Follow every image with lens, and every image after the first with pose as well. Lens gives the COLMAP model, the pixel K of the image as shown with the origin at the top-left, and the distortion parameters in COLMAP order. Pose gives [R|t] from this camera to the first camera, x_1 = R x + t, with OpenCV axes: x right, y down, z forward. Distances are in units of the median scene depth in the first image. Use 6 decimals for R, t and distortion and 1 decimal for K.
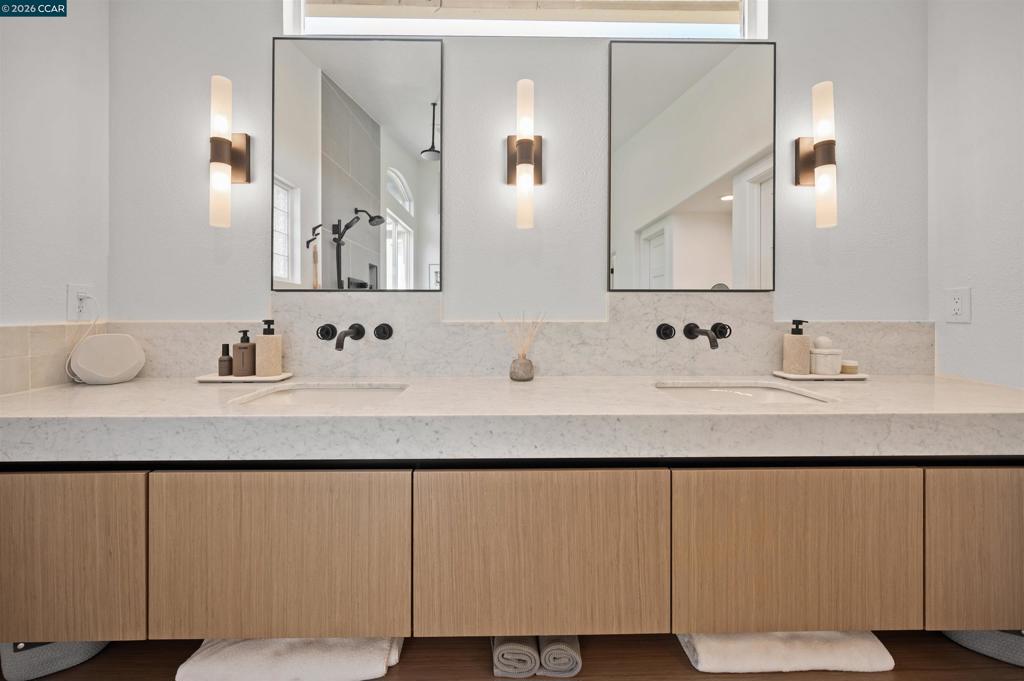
lens RADIAL K [[413.9, 0, 514.1], [0, 413.9, 318.3], [0, 0, 1]] dist [0.001198, 0.000262]
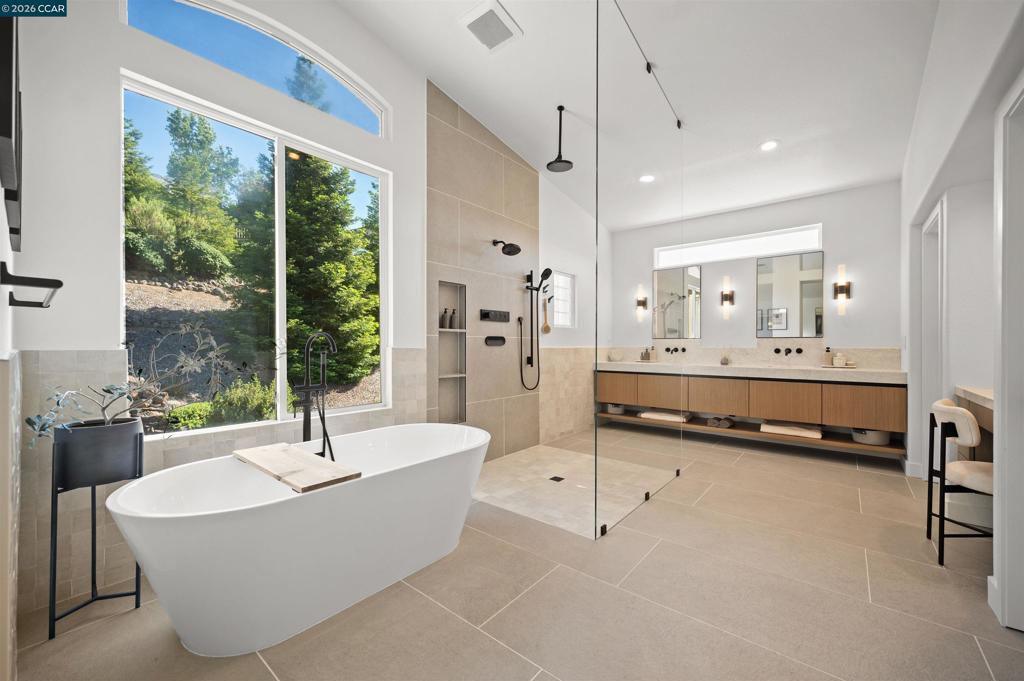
lens RADIAL K [[403.6, 0, 512.0], [0, 403.6, 340.5], [0, 0, 1]] dist [-0.002715, -0.000116]
pose [[0.750459, -0.005197, -0.660897, 0.874208], [-0.007913, 0.999827, -0.016848, 0.021477], [0.660870, 0.017873, 0.750288, -2.589180]]
